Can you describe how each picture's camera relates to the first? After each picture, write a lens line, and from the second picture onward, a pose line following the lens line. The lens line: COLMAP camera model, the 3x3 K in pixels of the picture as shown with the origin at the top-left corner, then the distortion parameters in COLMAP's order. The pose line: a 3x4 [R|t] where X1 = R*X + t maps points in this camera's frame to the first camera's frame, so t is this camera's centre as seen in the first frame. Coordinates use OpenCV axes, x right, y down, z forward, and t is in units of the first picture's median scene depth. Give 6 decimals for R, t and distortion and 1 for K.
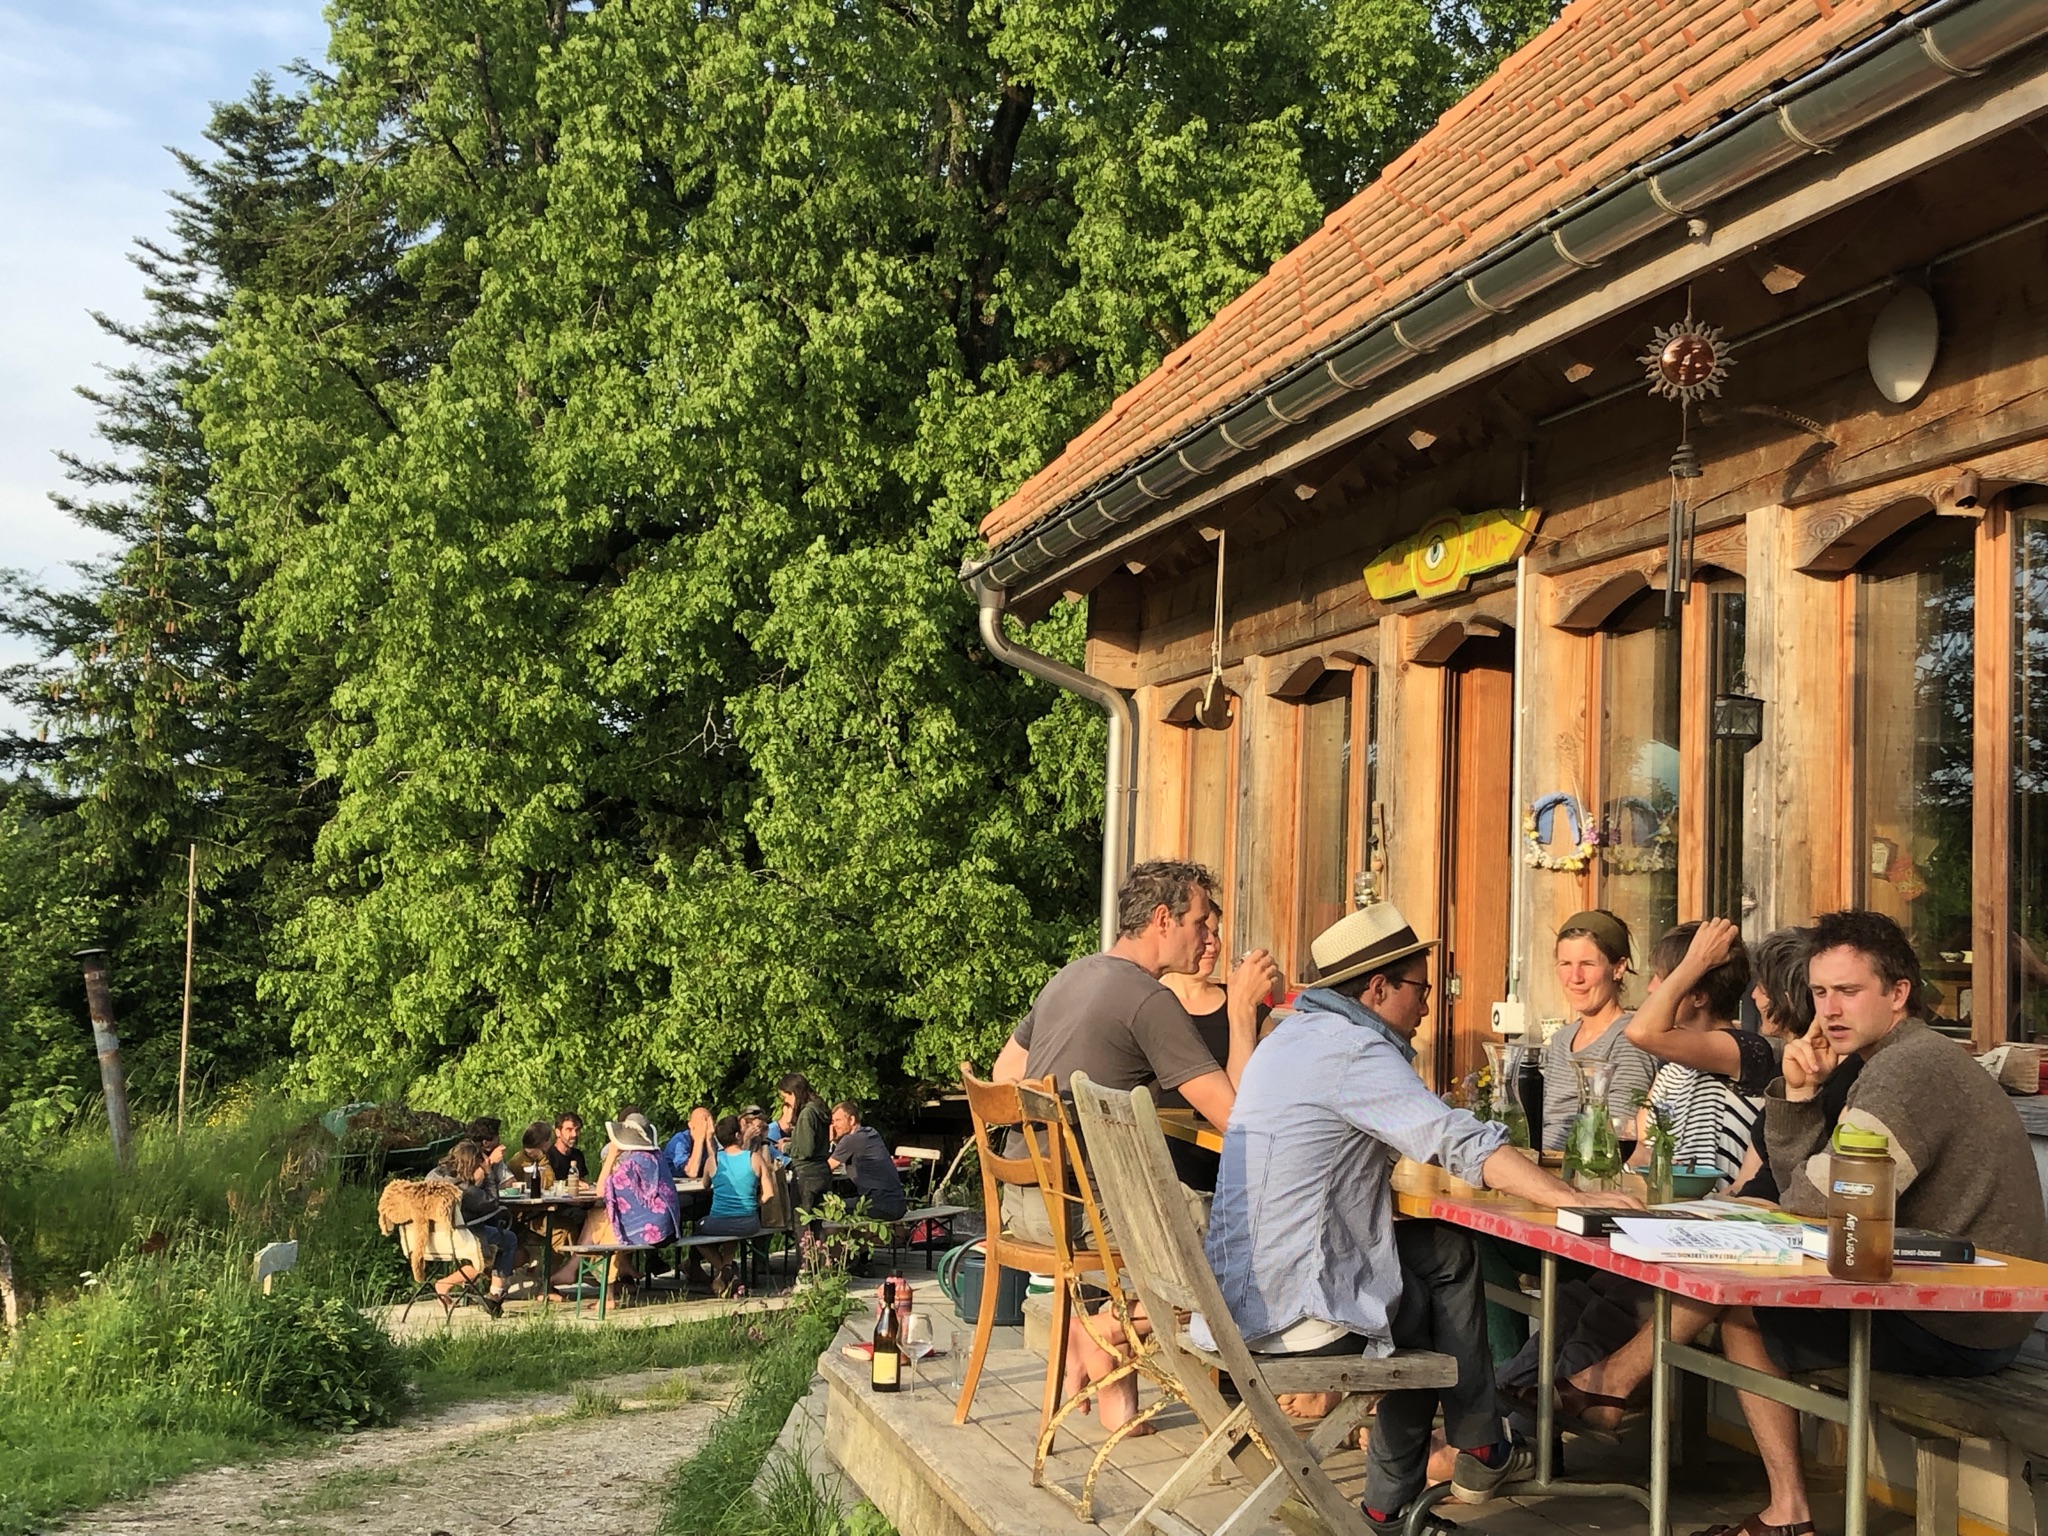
lens RADIAL K [[2933.3, 0, 1024.0], [0, 2933.3, 768.0], [0, 0, 1]] dist [0.450770, -1.755816]
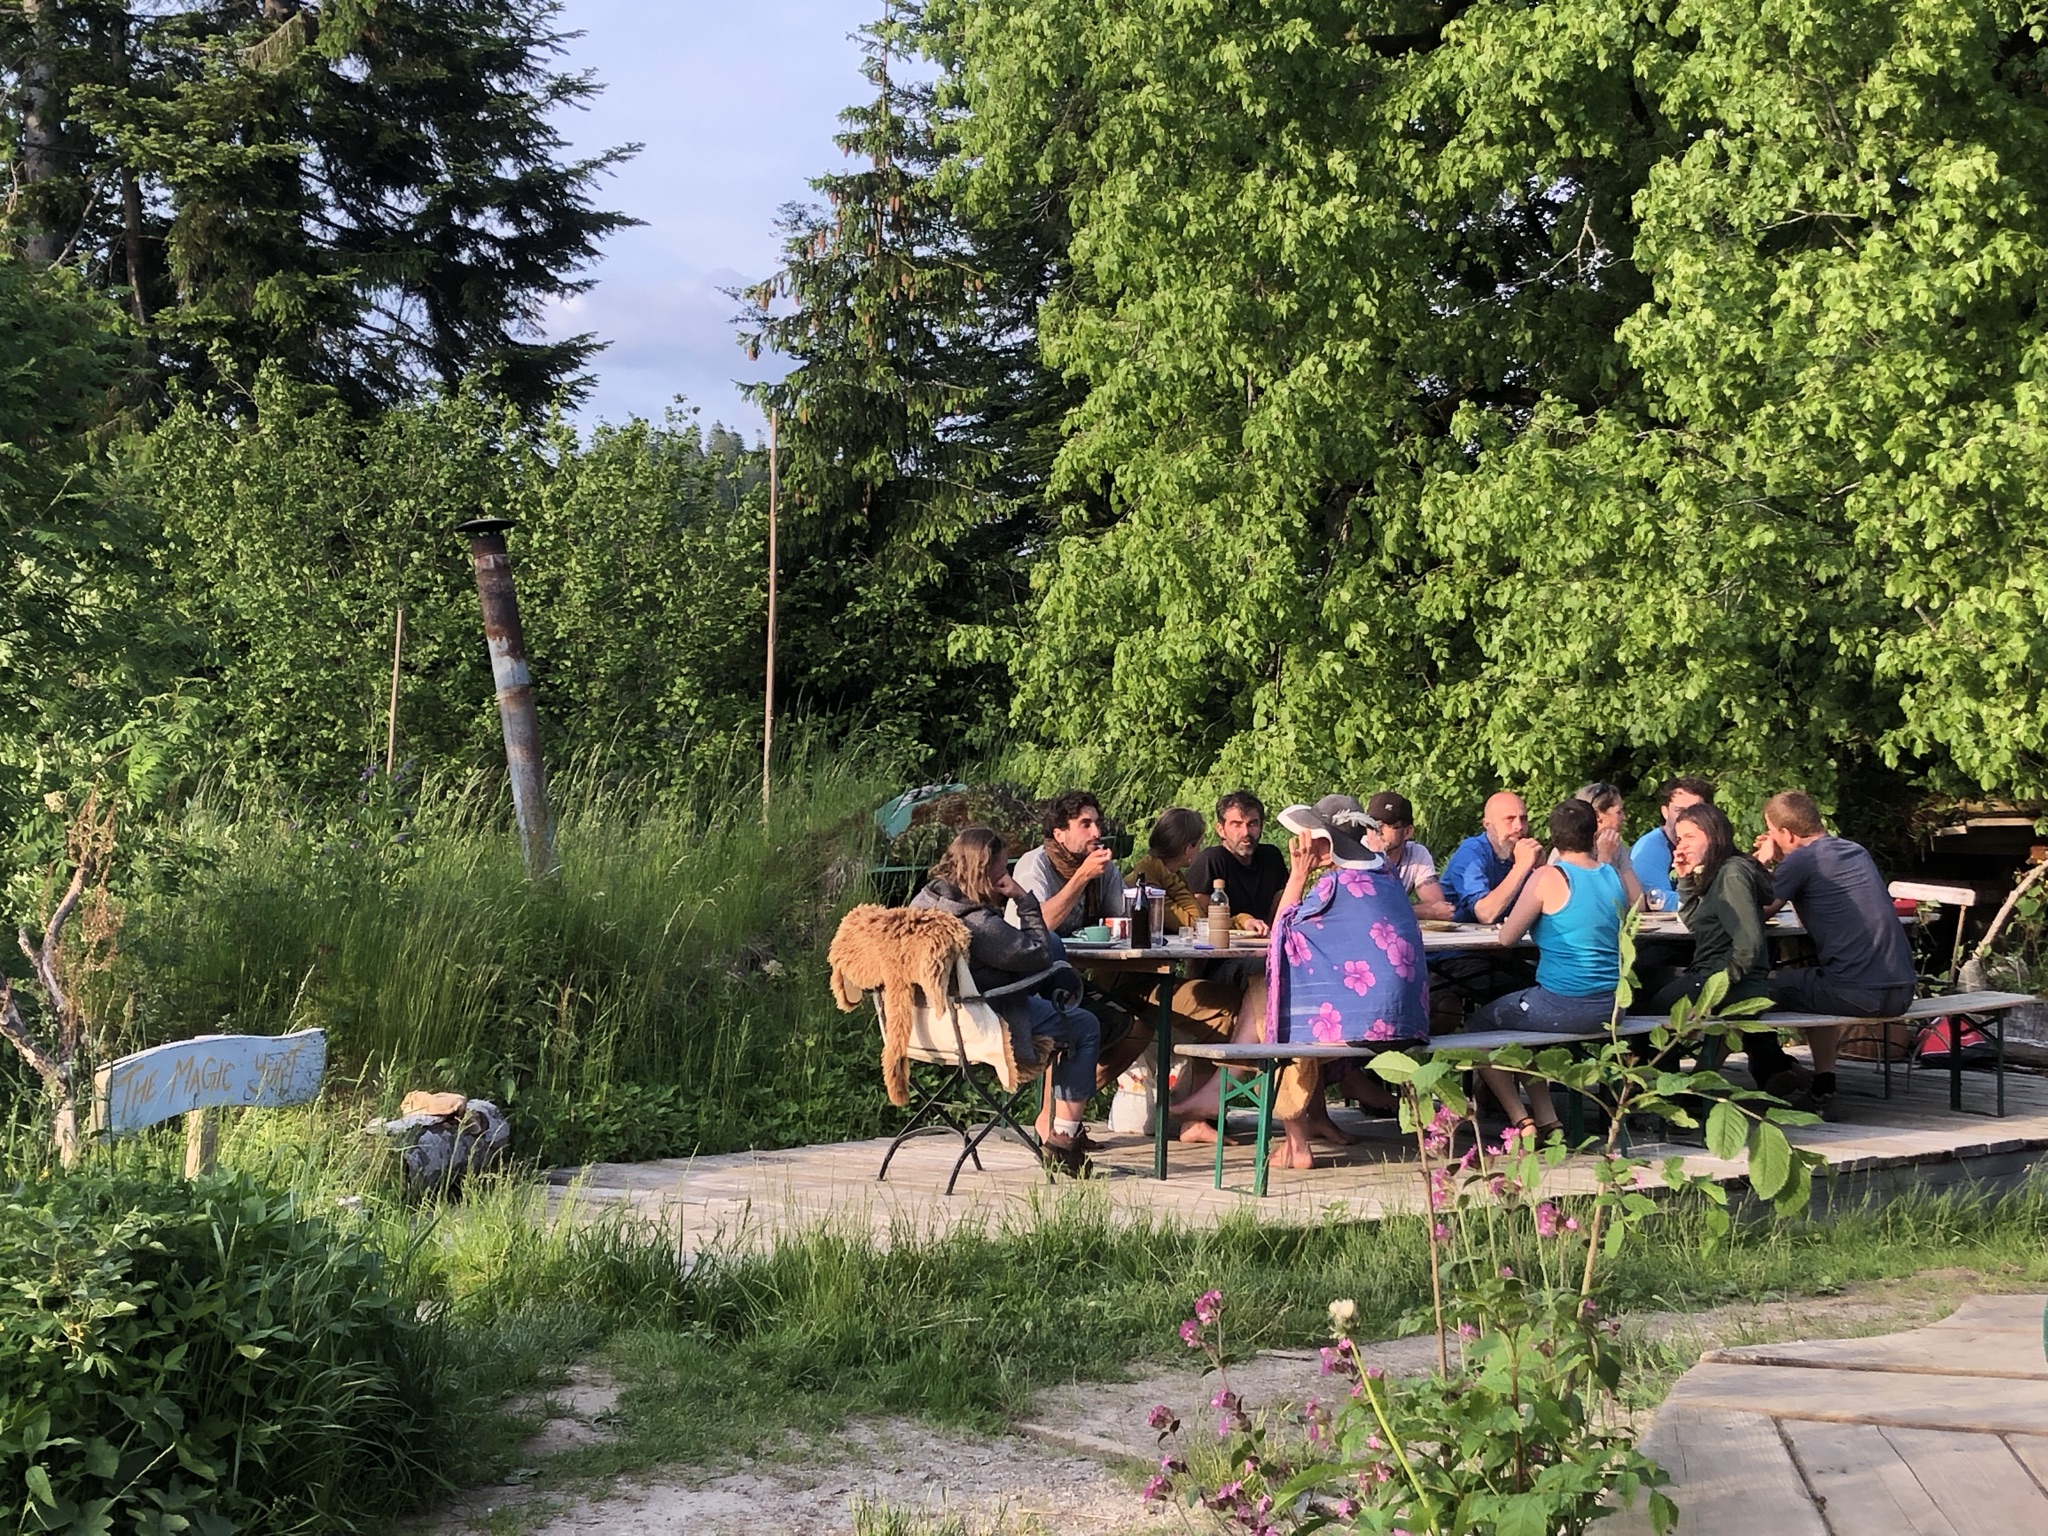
lens RADIAL K [[2933.3, 0, 1024.0], [0, 2933.3, 768.0], [0, 0, 1]] dist [0.450770, -1.755816]
pose [[0.947154, -0.000452, -0.320778, -0.014831], [0.025782, 0.996871, 0.074720, 0.056335], [0.319741, -0.079041, 0.944202, 0.390614]]
